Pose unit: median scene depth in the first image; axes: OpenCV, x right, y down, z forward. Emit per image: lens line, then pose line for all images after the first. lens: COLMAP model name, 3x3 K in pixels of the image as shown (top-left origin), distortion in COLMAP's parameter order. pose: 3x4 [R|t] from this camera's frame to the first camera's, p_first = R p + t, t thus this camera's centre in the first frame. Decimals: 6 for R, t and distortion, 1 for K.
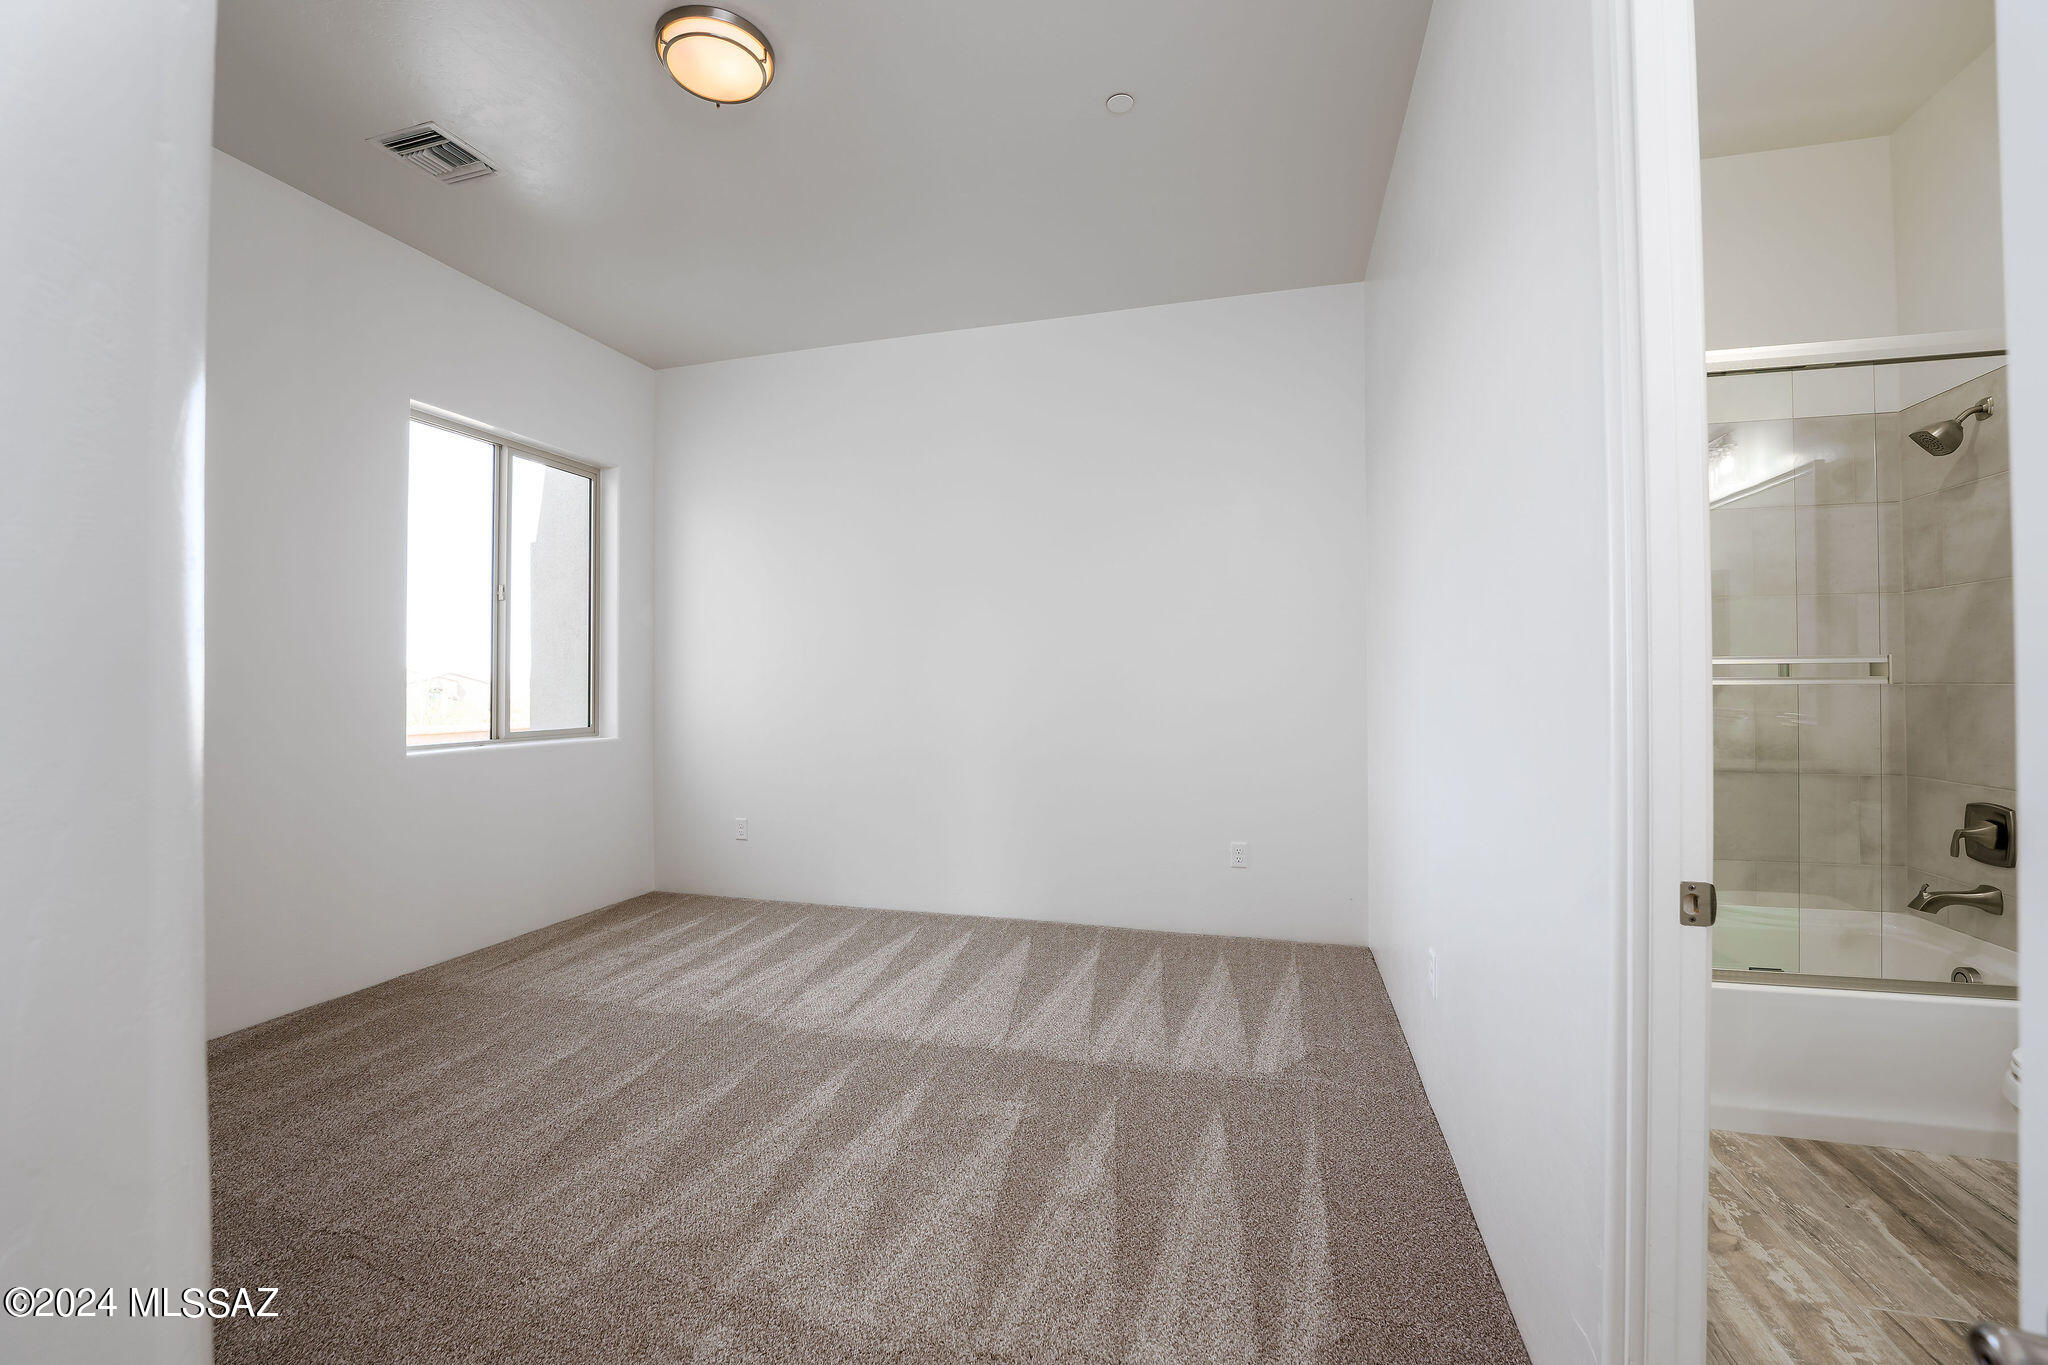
lens RADIAL K [[827.3, 0, 1021.2], [0, 827.3, 687.6], [0, 0, 1]] dist [-0.043467, 0.006898]
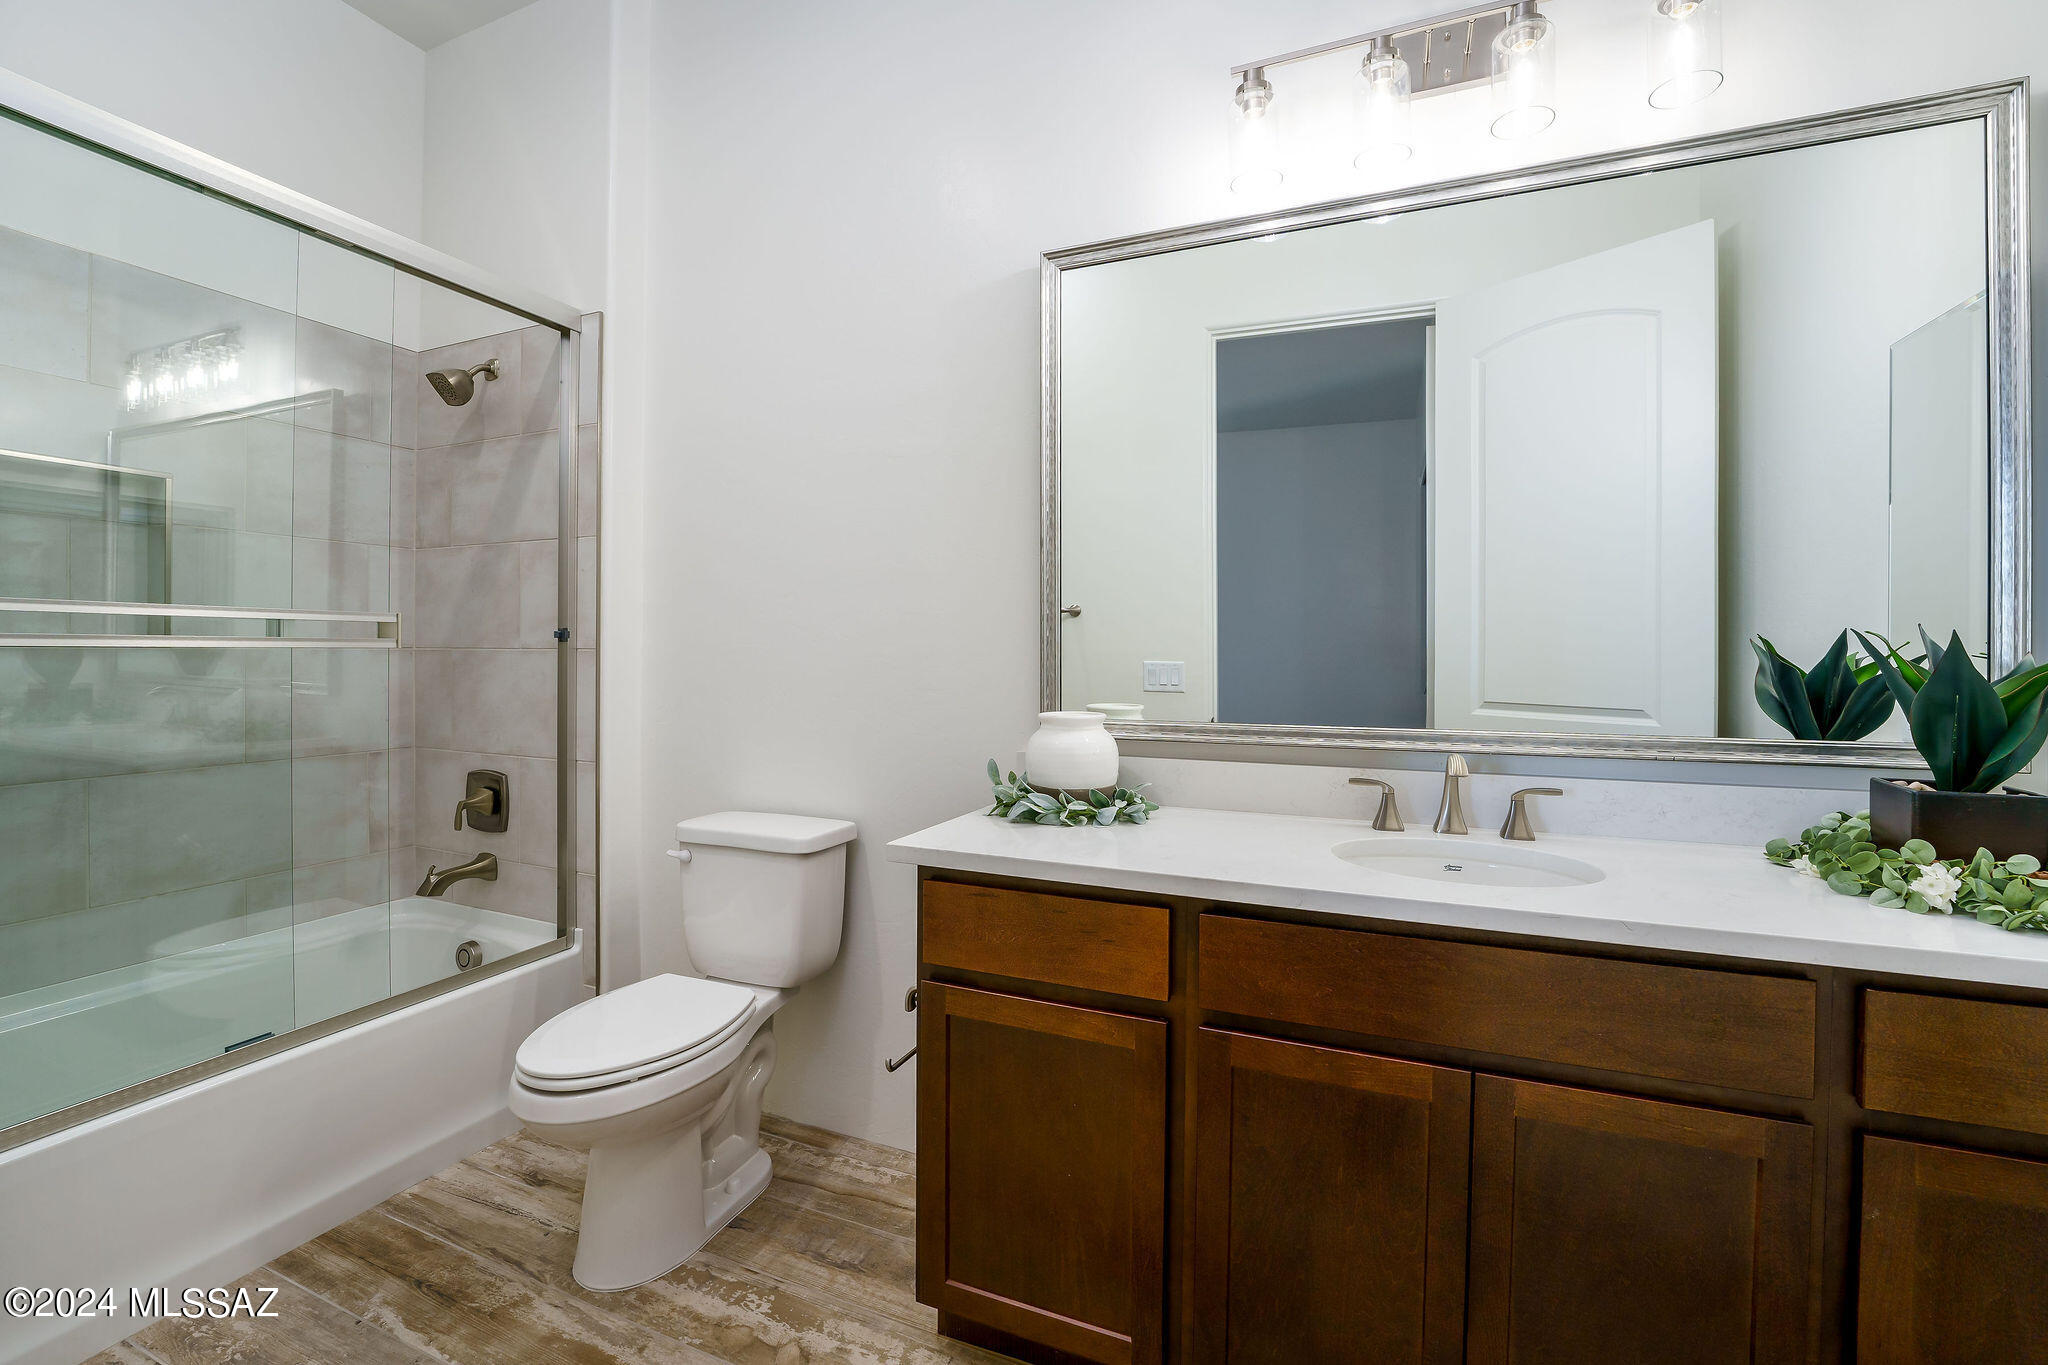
lens RADIAL K [[863.4, 0, 1022.4], [0, 863.4, 659.3], [0, 0, 1]] dist [-0.017353, 0.000334]
pose [[0.111828, 0.002404, 0.993725, 0.230919], [-0.014653, 0.999892, -0.000770, -0.001636], [-0.993620, -0.014475, 0.111851, 0.207542]]
